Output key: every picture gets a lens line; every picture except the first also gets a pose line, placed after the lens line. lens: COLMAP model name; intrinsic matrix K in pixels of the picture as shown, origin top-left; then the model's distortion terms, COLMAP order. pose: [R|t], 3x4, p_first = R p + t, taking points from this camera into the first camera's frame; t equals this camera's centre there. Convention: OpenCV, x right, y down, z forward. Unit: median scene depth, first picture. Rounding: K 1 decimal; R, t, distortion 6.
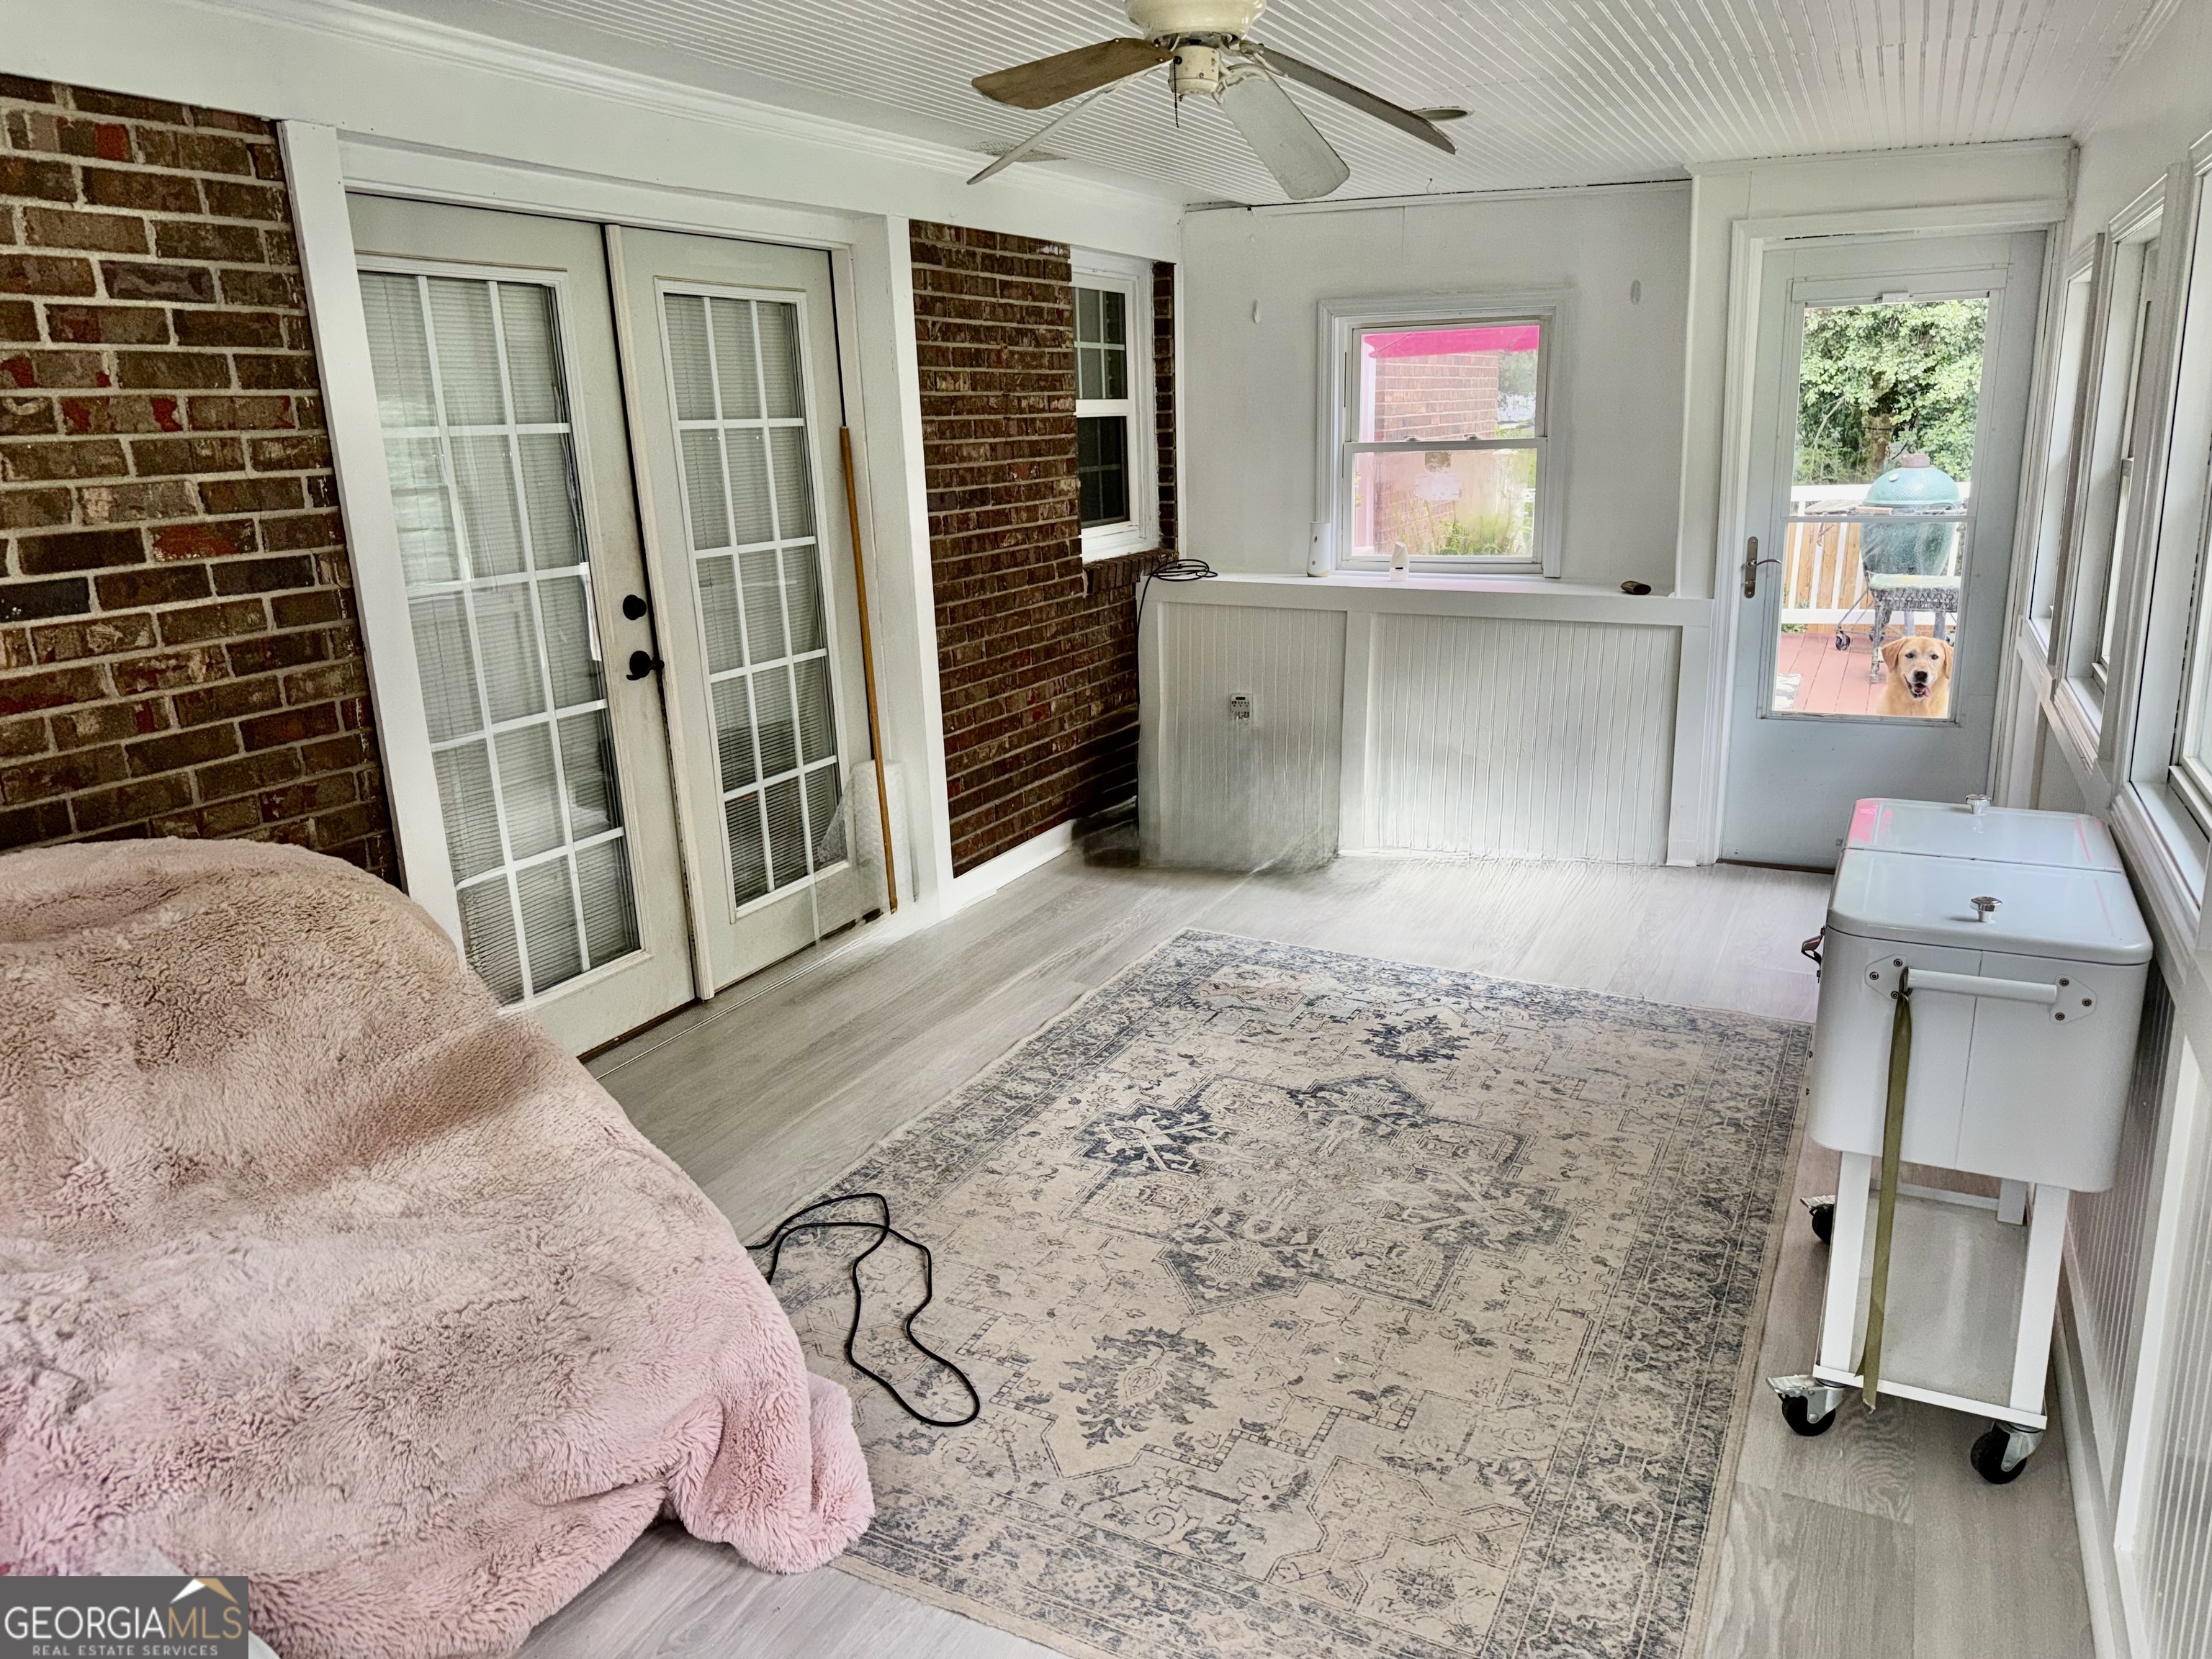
lens RADIAL K [[1561.7, 0, 1116.5], [0, 1561.7, 831.6], [0, 0, 1]] dist [0.078741, -0.078539]
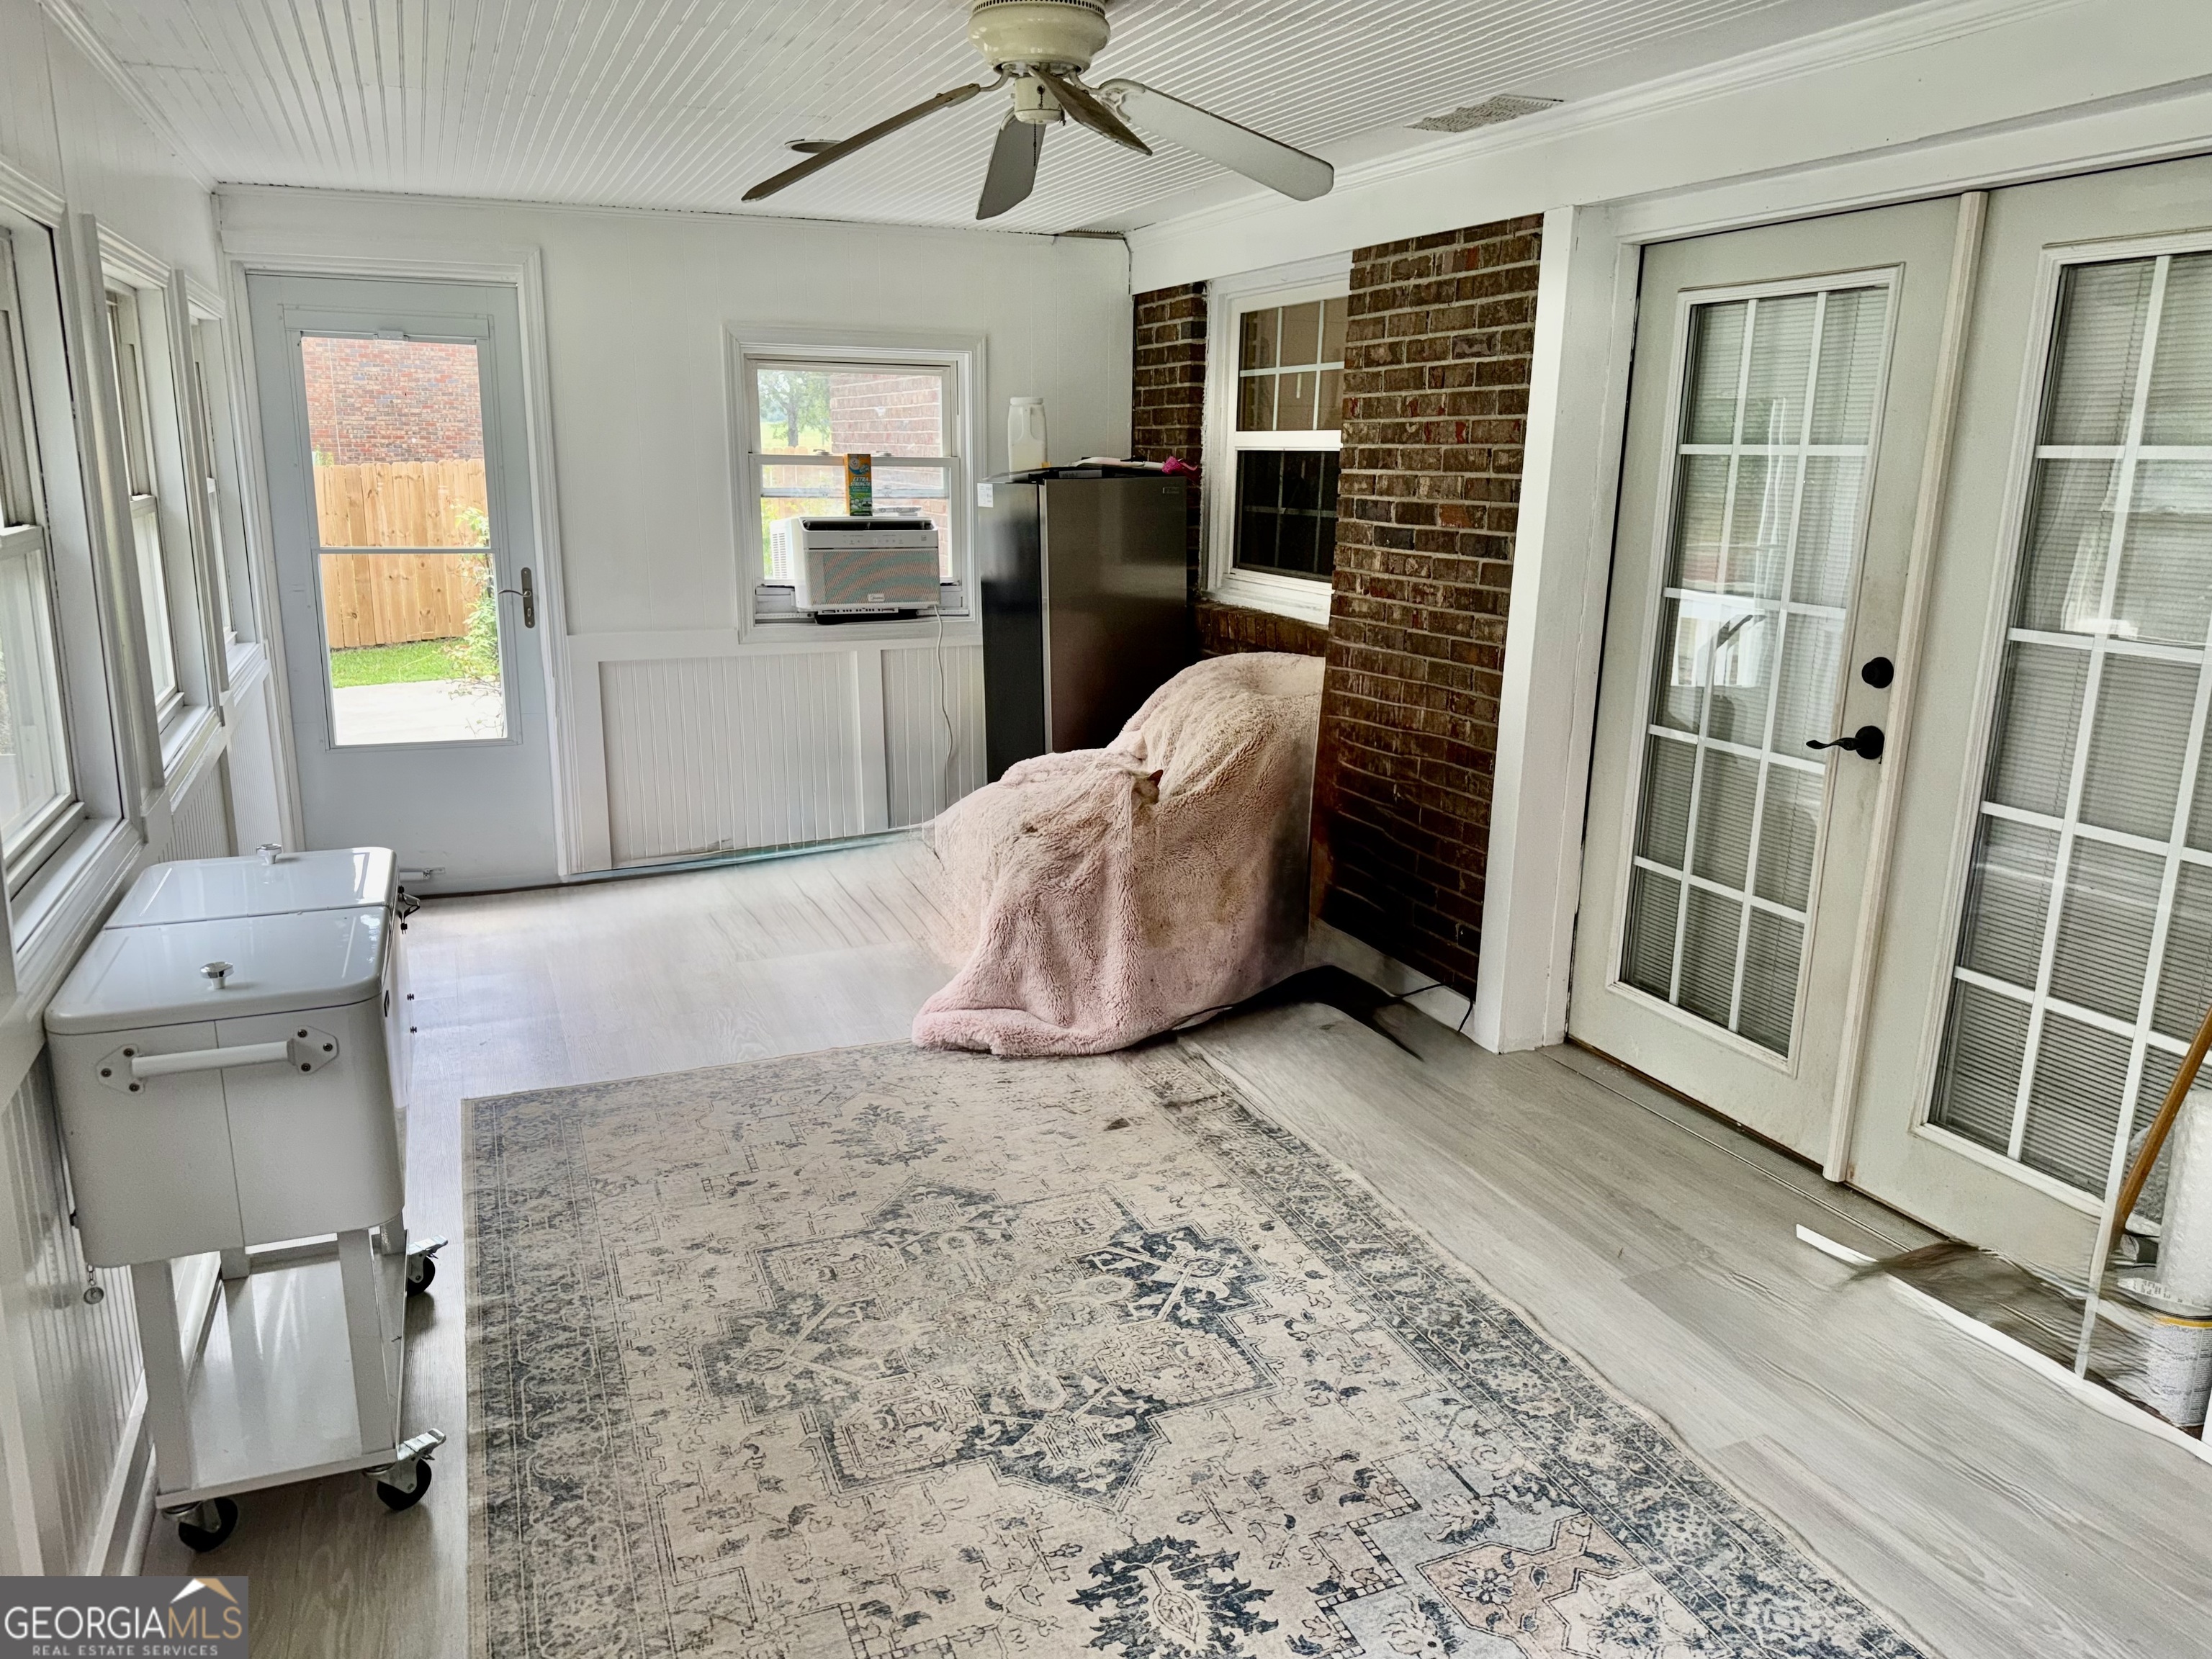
lens RADIAL K [[1561.7, 0, 1095.6], [0, 1561.7, 836.5], [0, 0, 1]] dist [0.078741, -0.078539]
pose [[-0.664881, 0.203813, -0.718605, 0.708654], [-0.183246, 0.888147, 0.421445, -0.427486], [0.724123, 0.411893, -0.553164, 1.515369]]
